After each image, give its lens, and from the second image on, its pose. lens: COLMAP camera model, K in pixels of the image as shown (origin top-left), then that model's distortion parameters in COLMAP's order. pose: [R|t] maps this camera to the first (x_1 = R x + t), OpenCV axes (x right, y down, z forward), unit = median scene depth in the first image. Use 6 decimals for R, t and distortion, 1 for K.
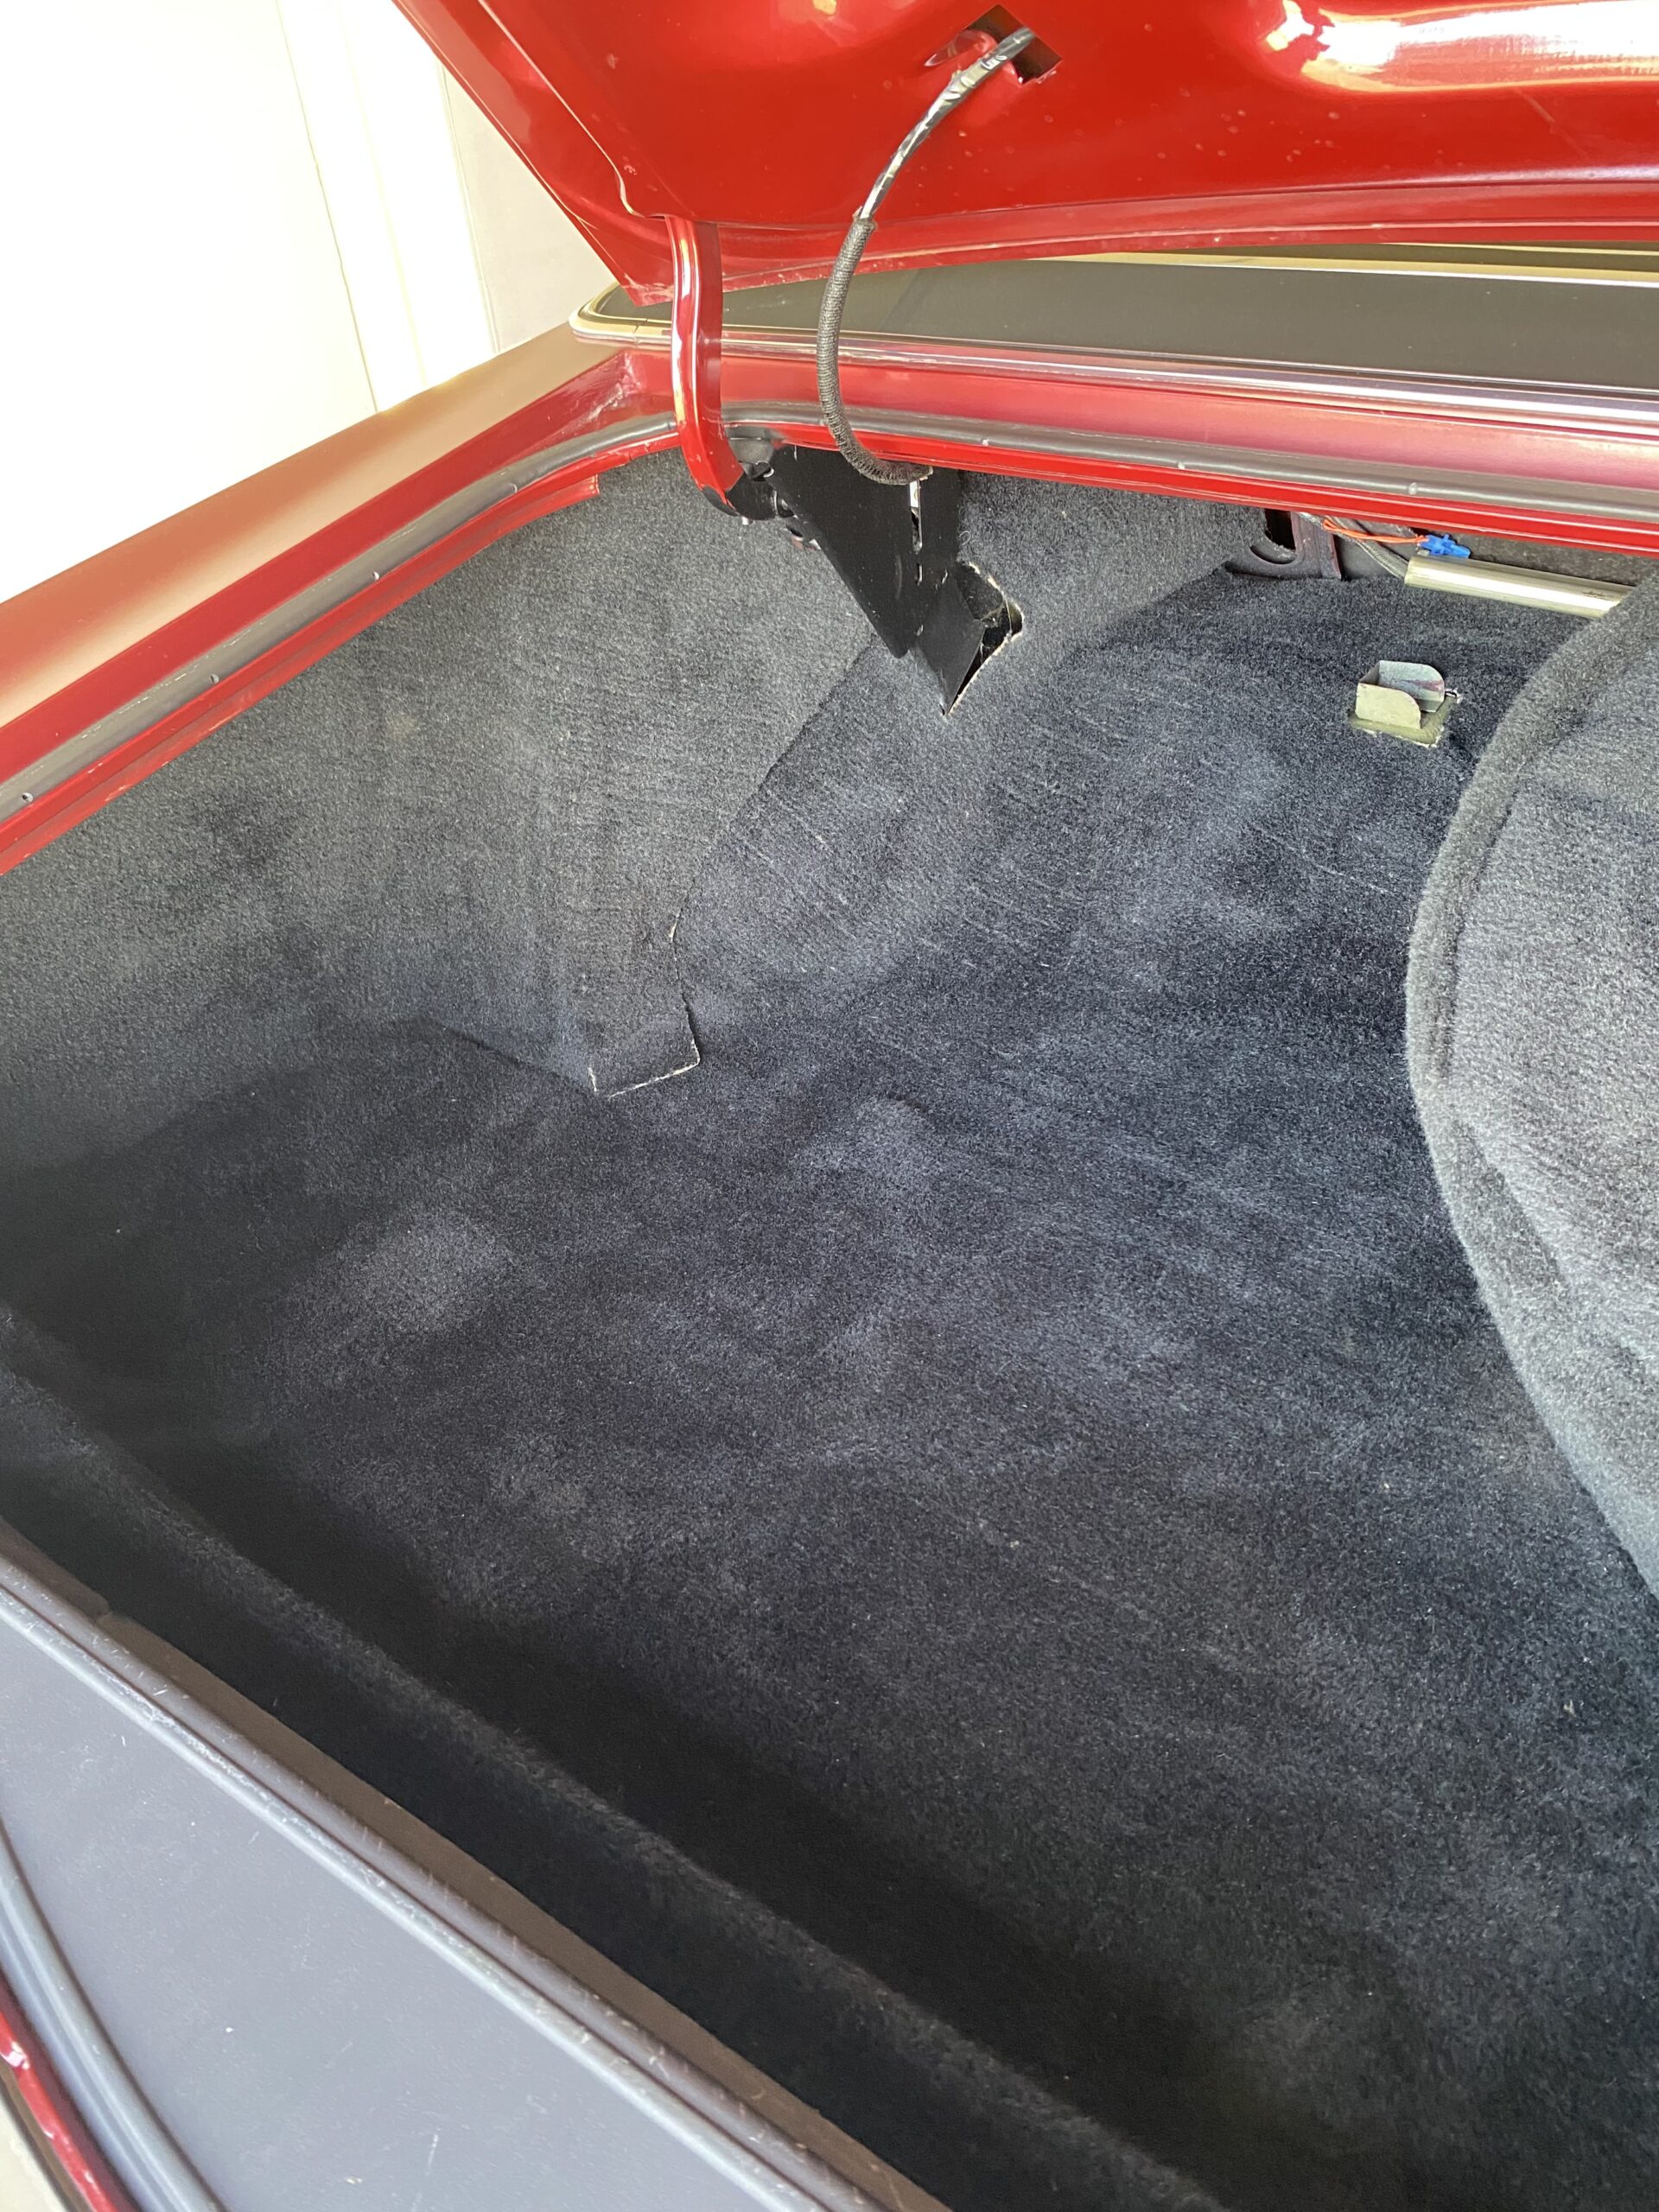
lens RADIAL K [[1730.6, 0, 824.9], [0, 1730.6, 1142.3], [0, 0, 1]] dist [0.032422, -0.037953]
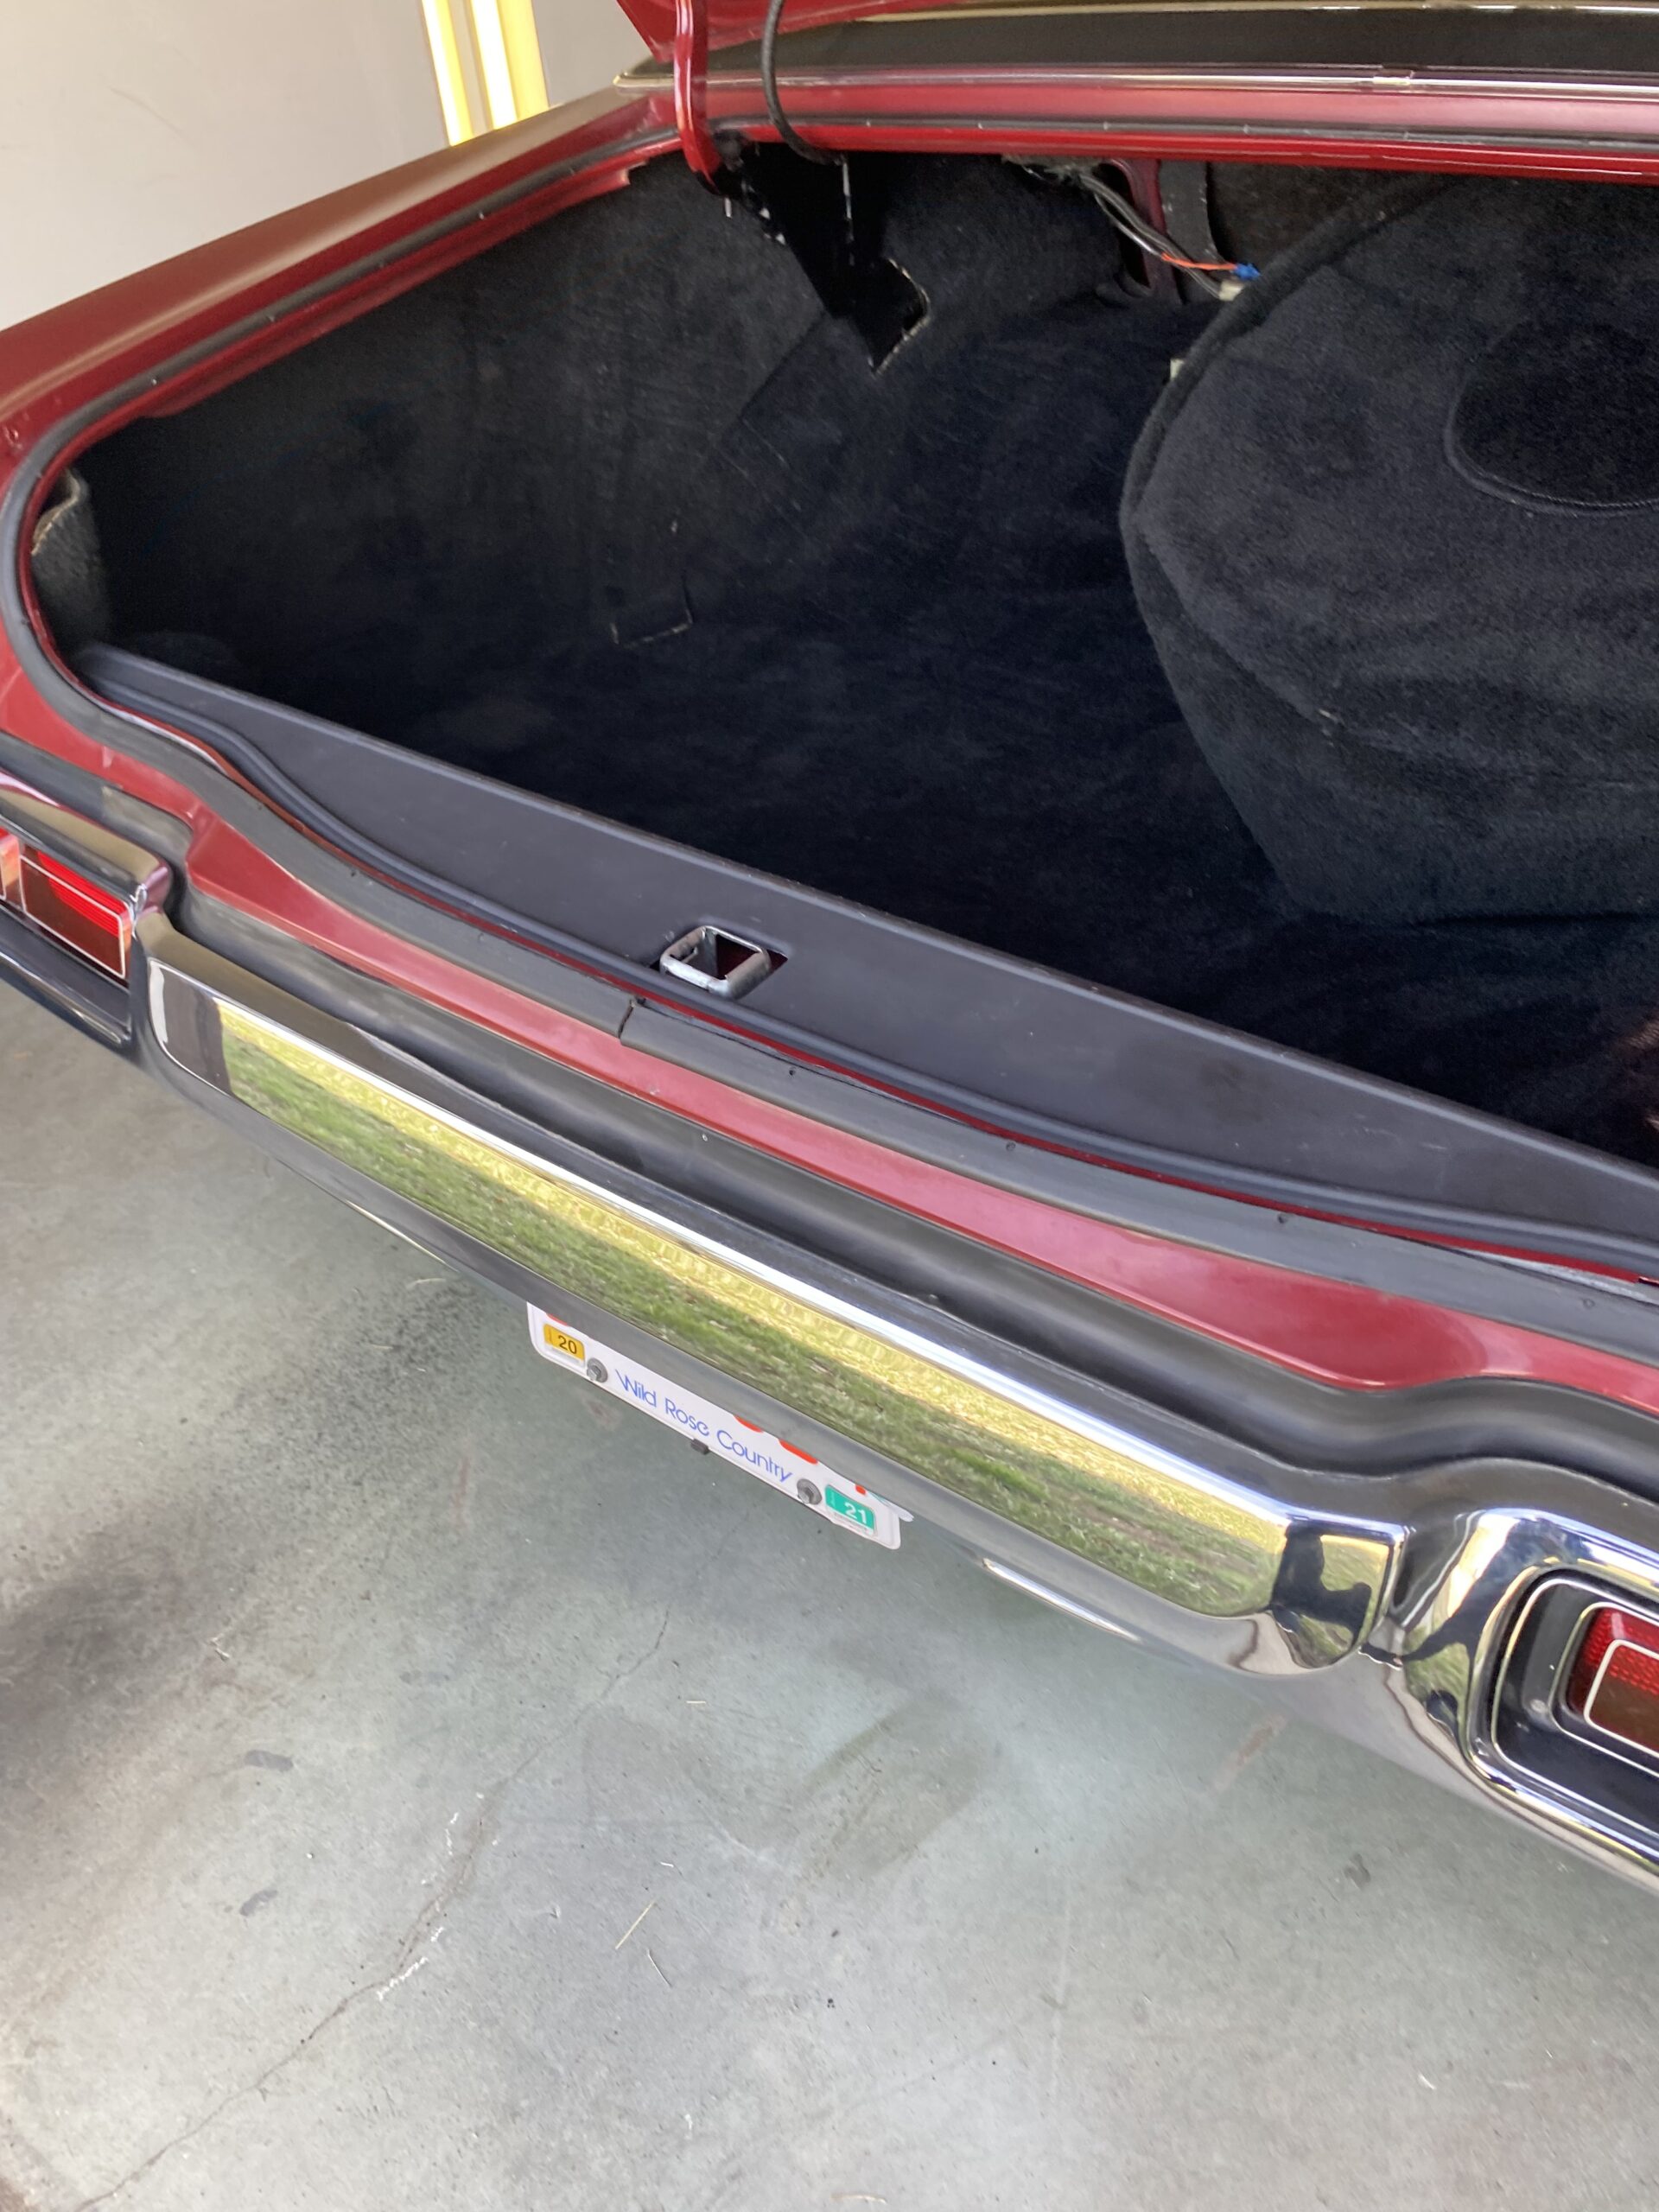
lens RADIAL K [[1730.6, 0, 806.9], [0, 1730.6, 1089.8], [0, 0, 1]] dist [0.032422, -0.037953]
pose [[0.998707, 0.031826, -0.039635, 0.094022], [-0.031939, 0.999487, -0.002223, 0.351586], [0.039544, 0.003486, 0.999212, -0.422621]]
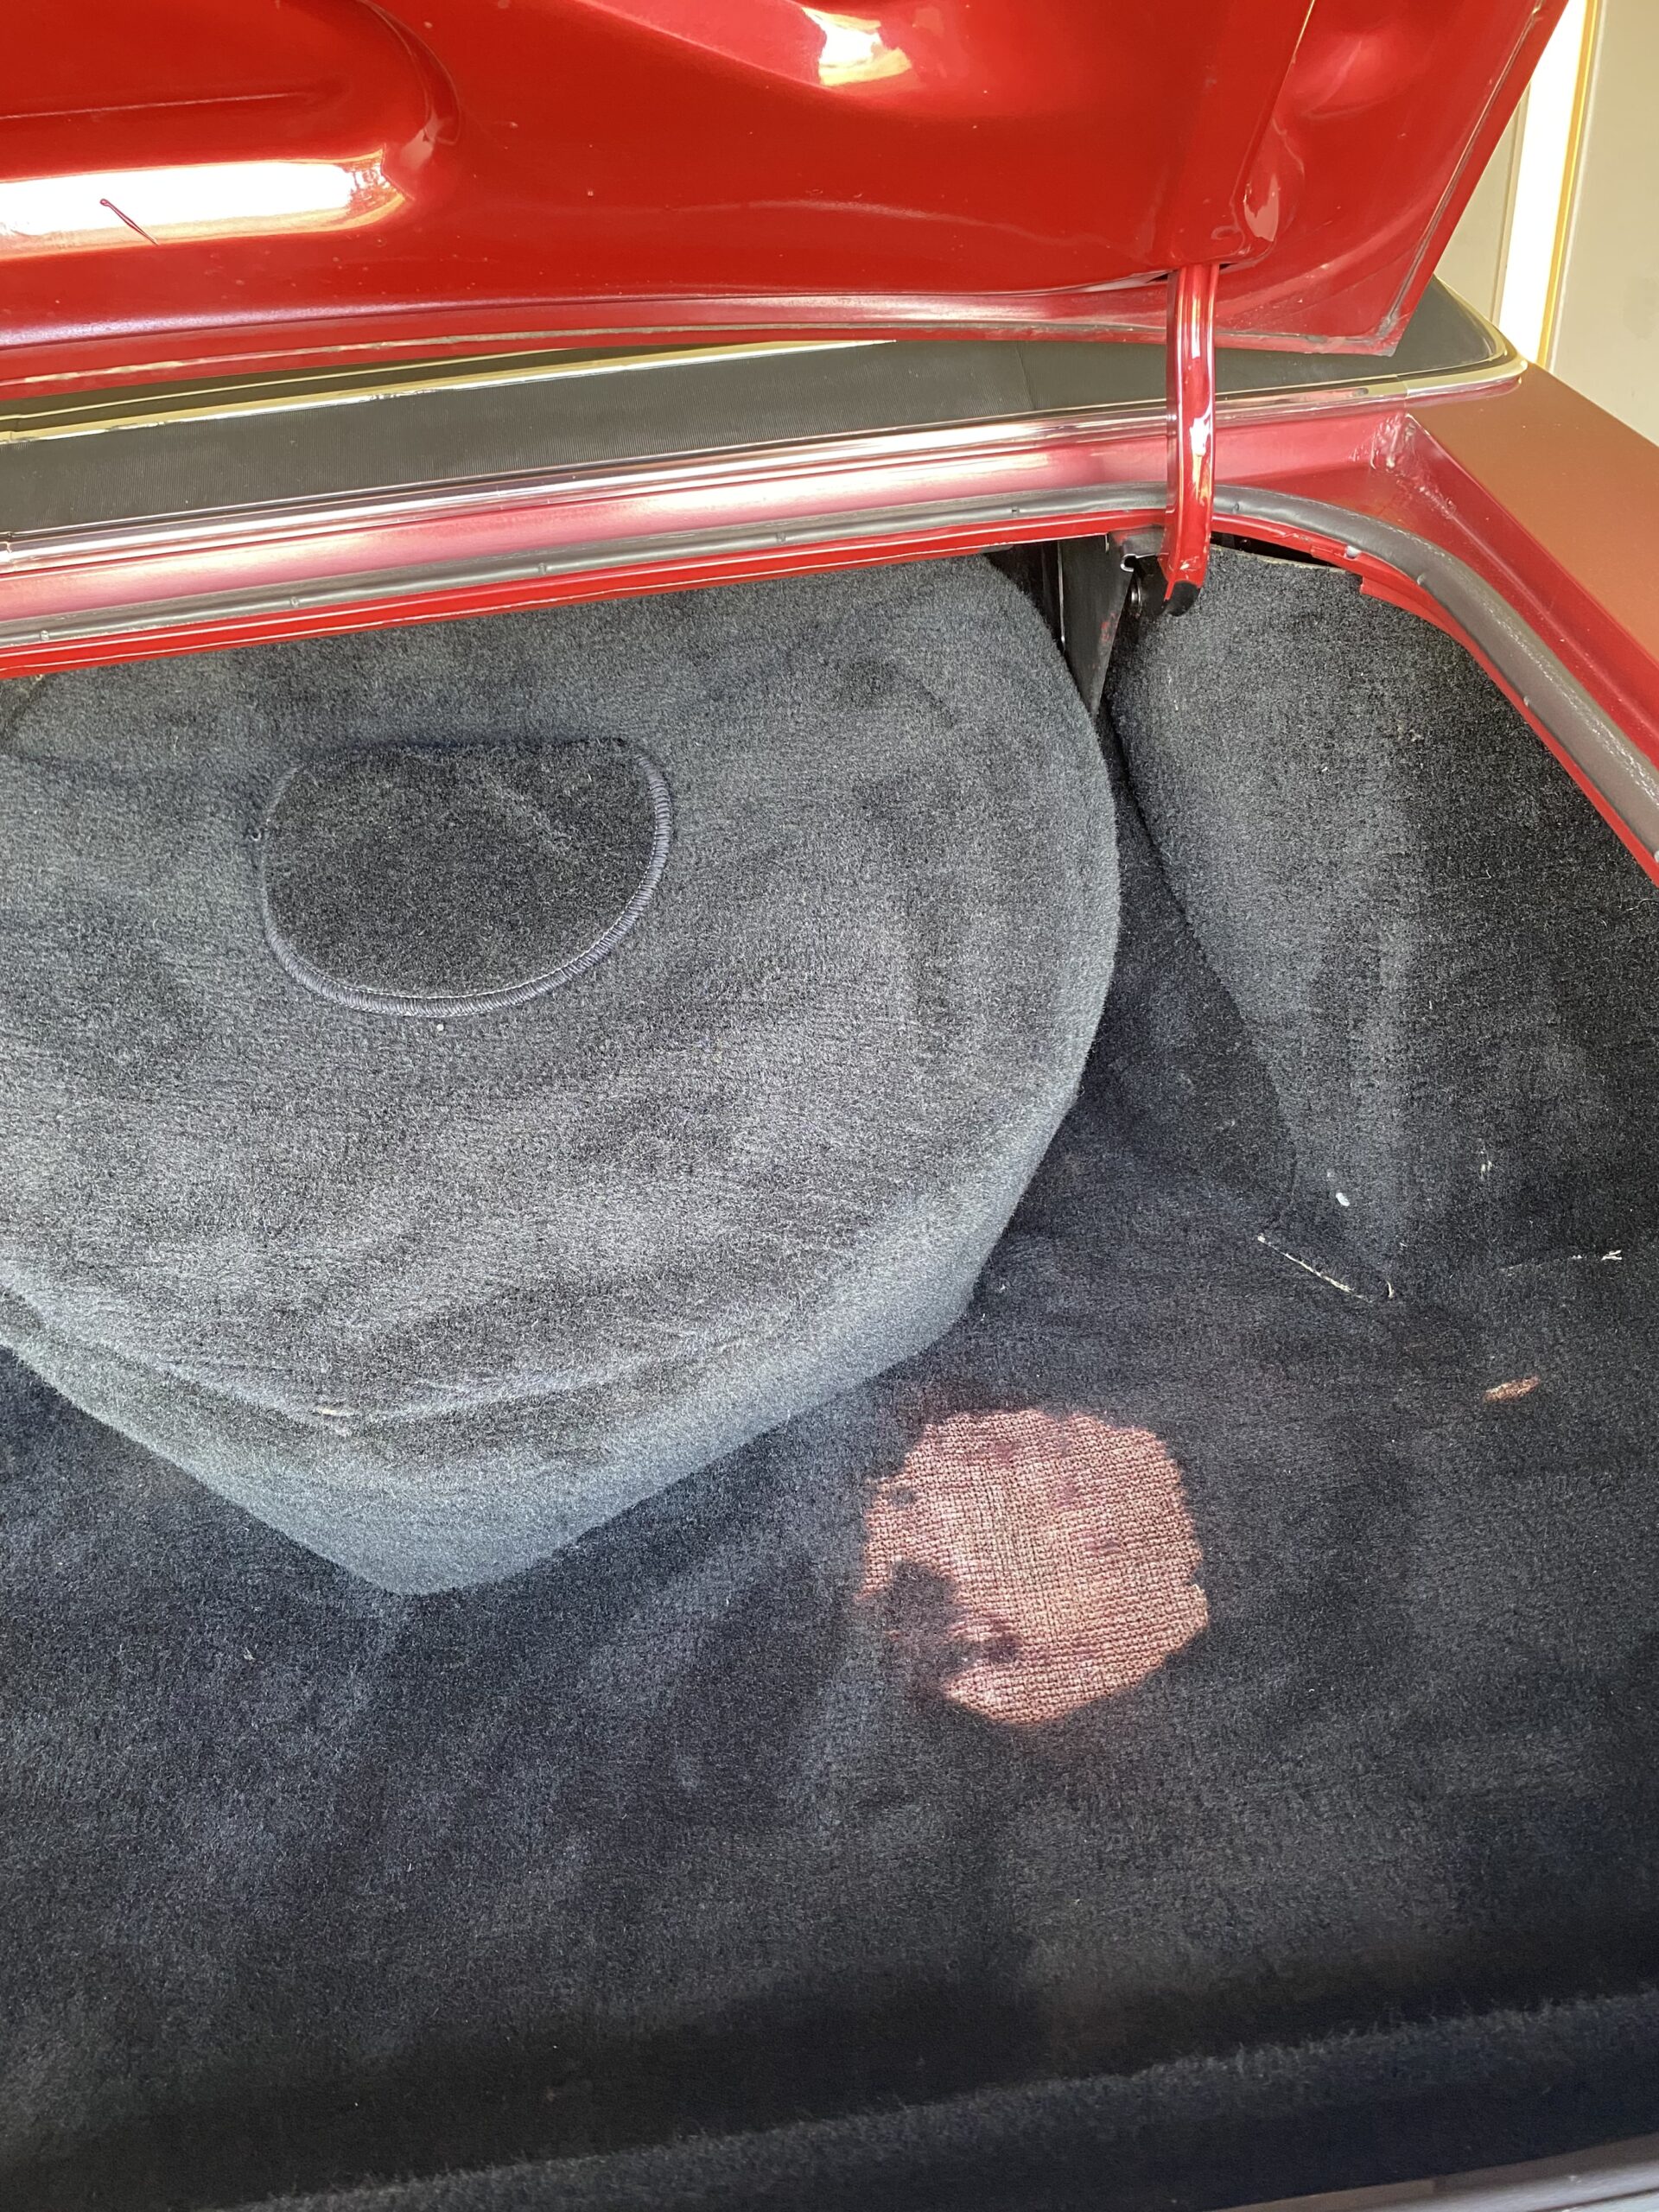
lens RADIAL K [[1730.6, 0, 867.1], [0, 1730.6, 1128.7], [0, 0, 1]] dist [0.032422, -0.037953]
pose [[0.757929, -0.387069, 0.525092, 0.183305], [0.432892, 0.900601, 0.039028, 0.099318], [-0.488005, 0.197728, 0.850150, -0.141852]]
